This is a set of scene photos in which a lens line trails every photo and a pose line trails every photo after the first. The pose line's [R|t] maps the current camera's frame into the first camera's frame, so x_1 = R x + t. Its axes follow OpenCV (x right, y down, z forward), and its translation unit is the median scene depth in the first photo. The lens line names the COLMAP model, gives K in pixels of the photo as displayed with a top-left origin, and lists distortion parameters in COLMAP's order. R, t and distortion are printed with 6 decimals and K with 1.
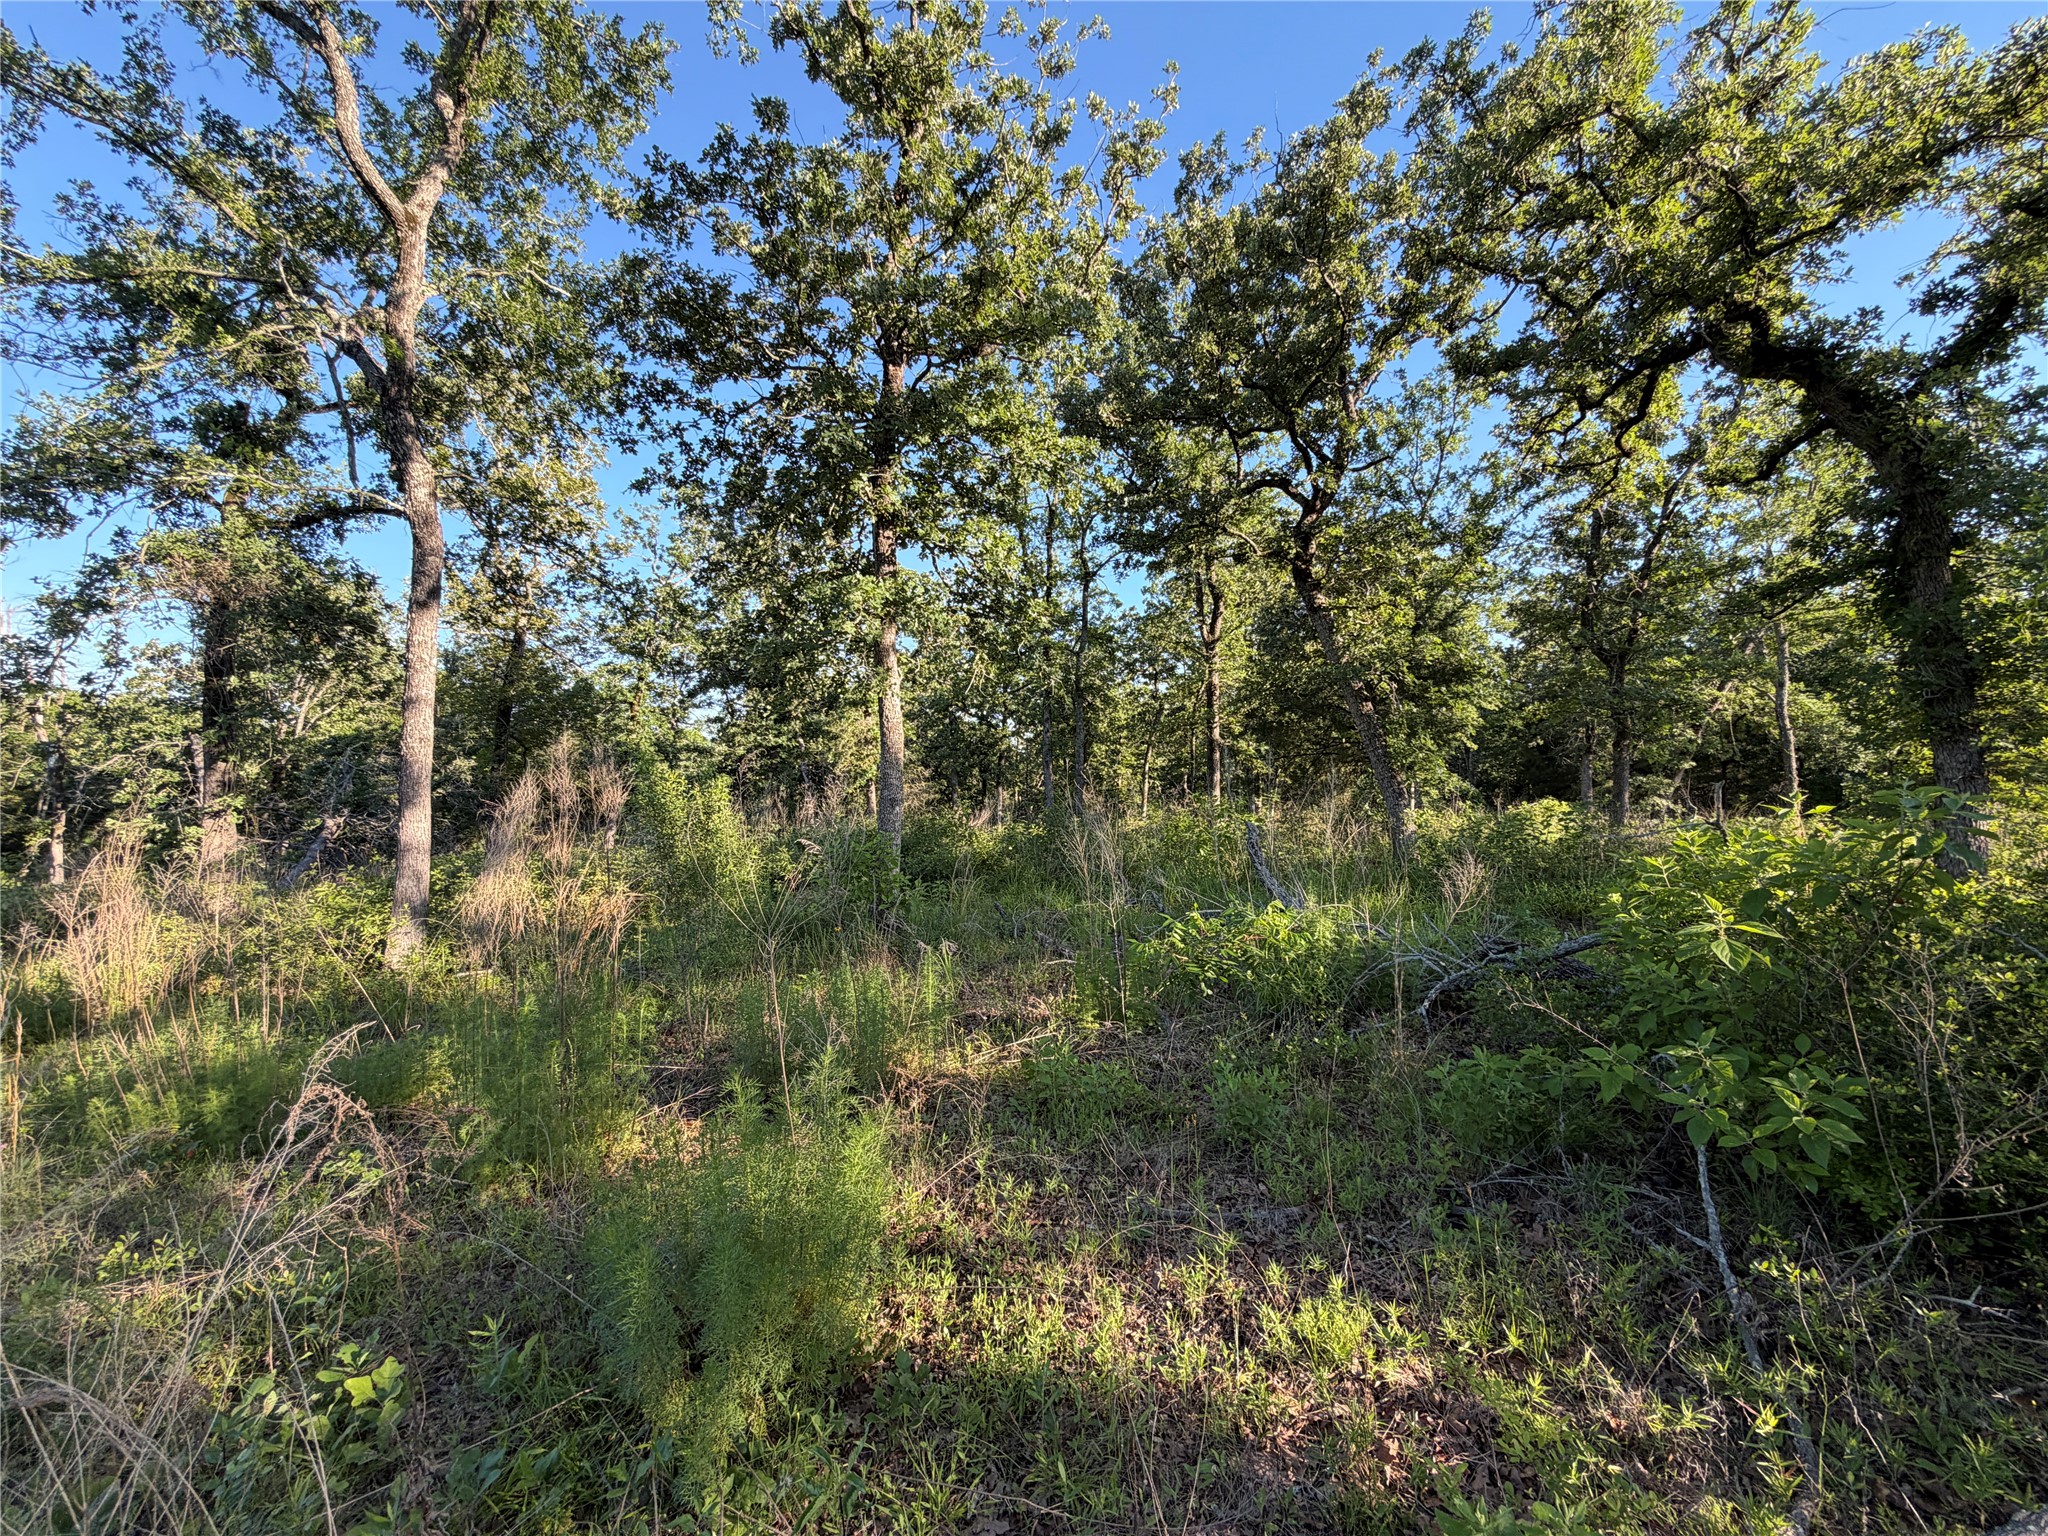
lens RADIAL K [[817.9, 0, 1018.1], [0, 817.9, 771.0], [0, 0, 1]] dist [0.000868, -0.000392]
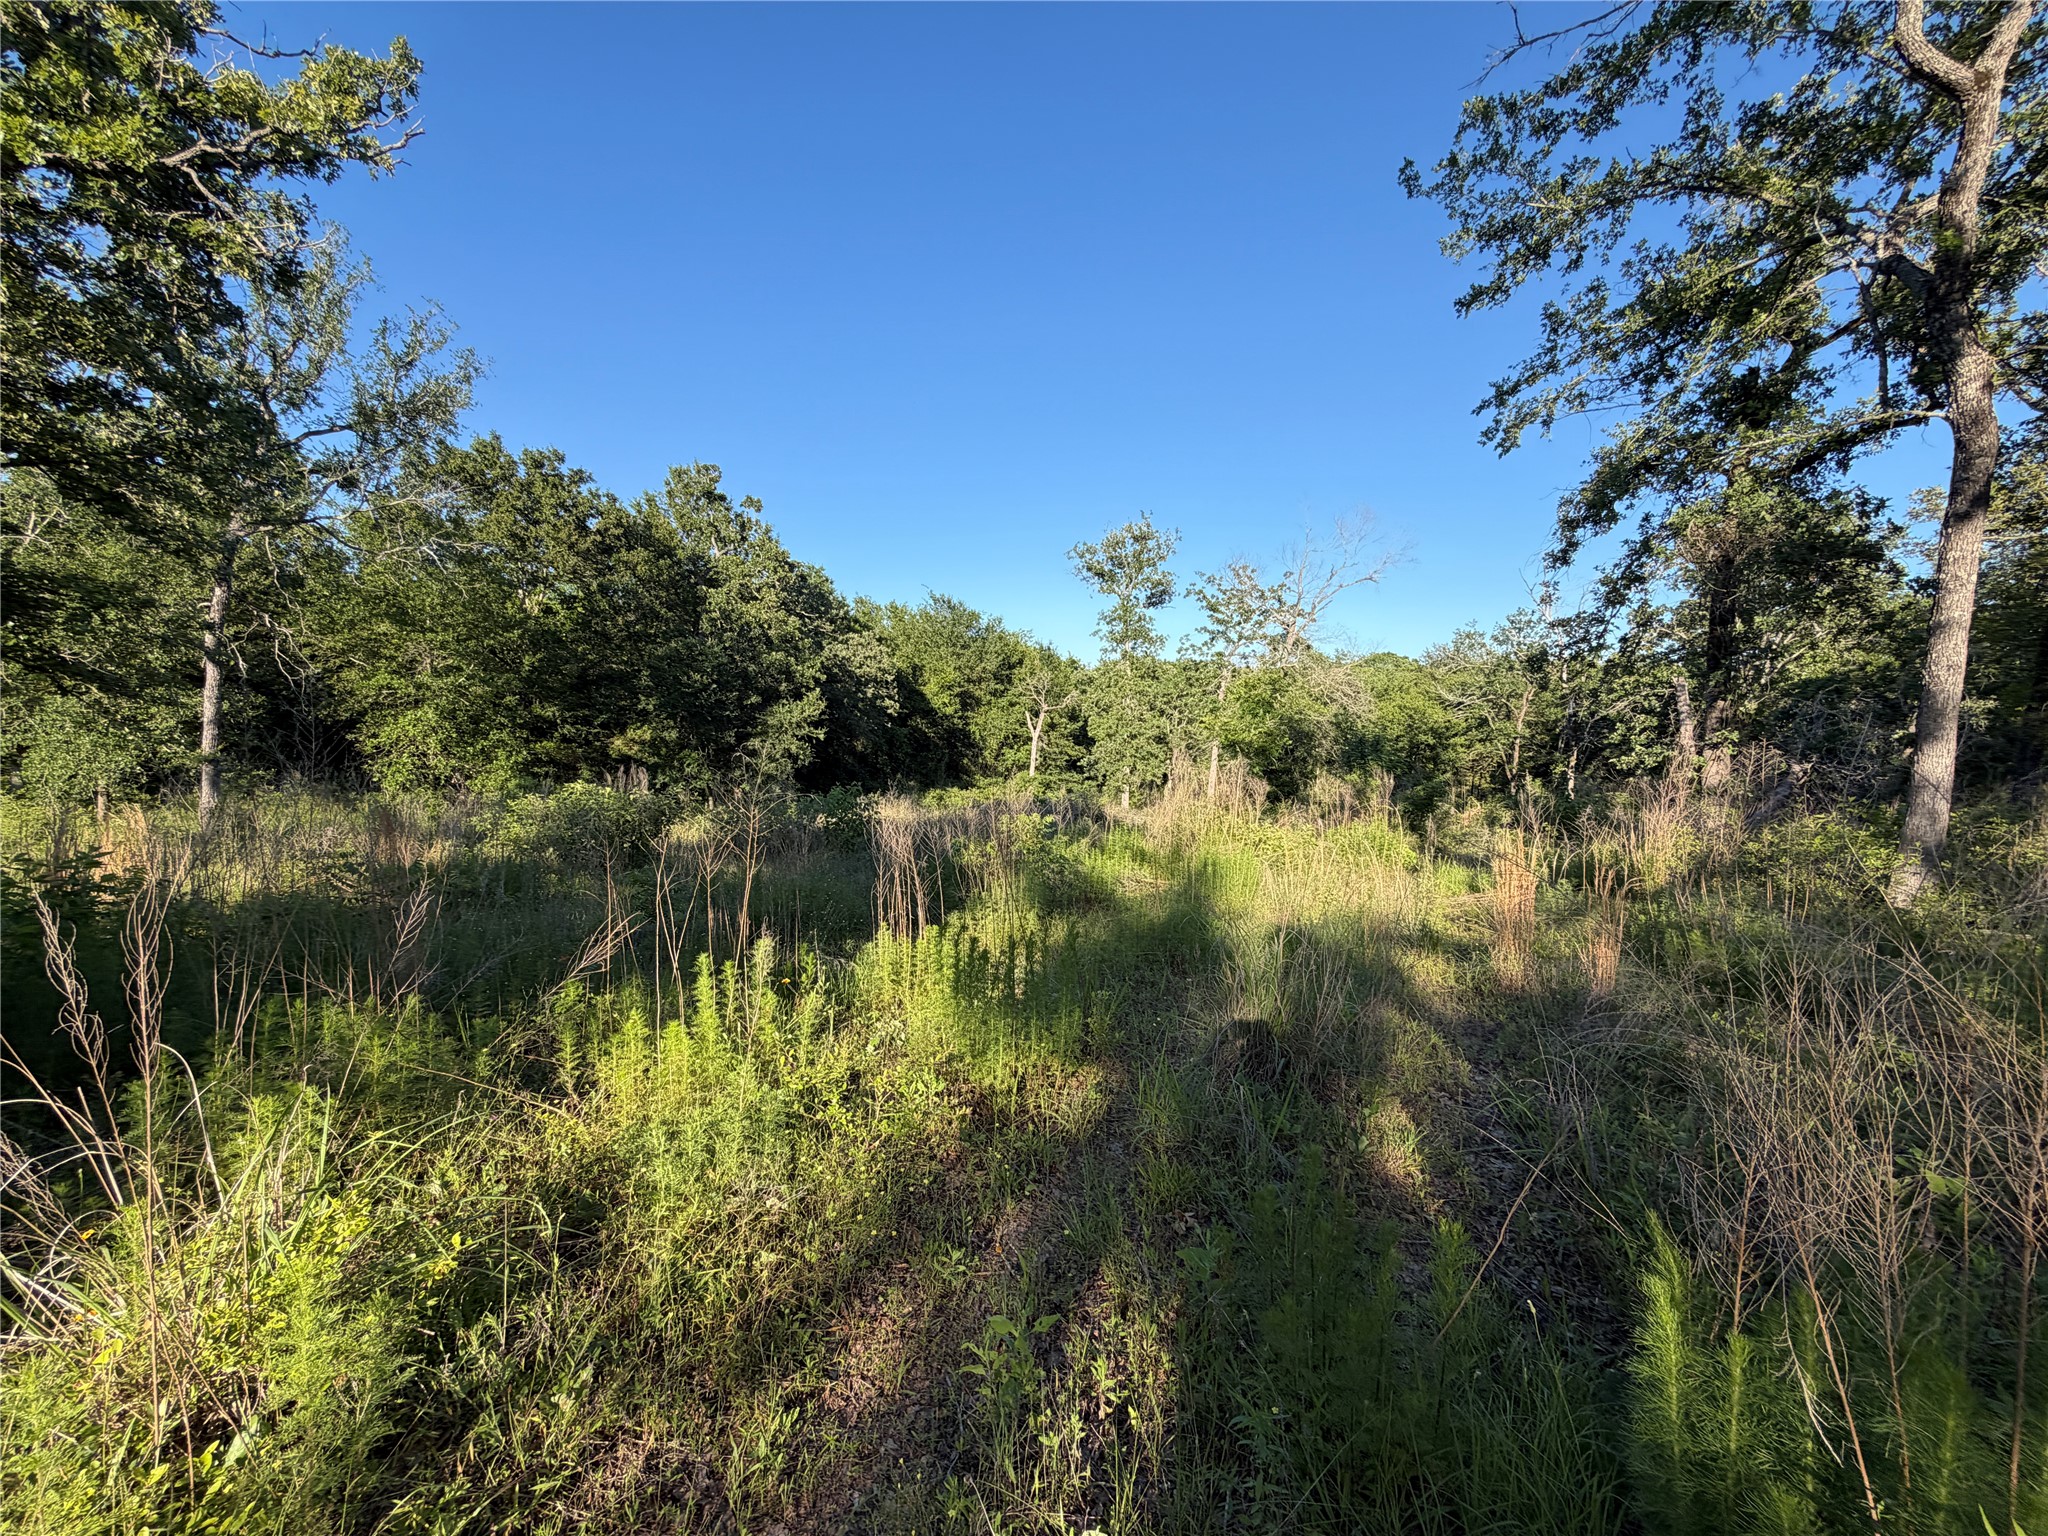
lens RADIAL K [[817.9, 0, 1018.1], [0, 817.9, 771.0], [0, 0, 1]] dist [0.000868, -0.000392]
pose [[0.121393, 0.063343, -0.990581, 0.042356], [-0.002921, 0.997980, 0.063458, 0.017243], [0.992600, -0.004810, 0.121333, -0.108450]]
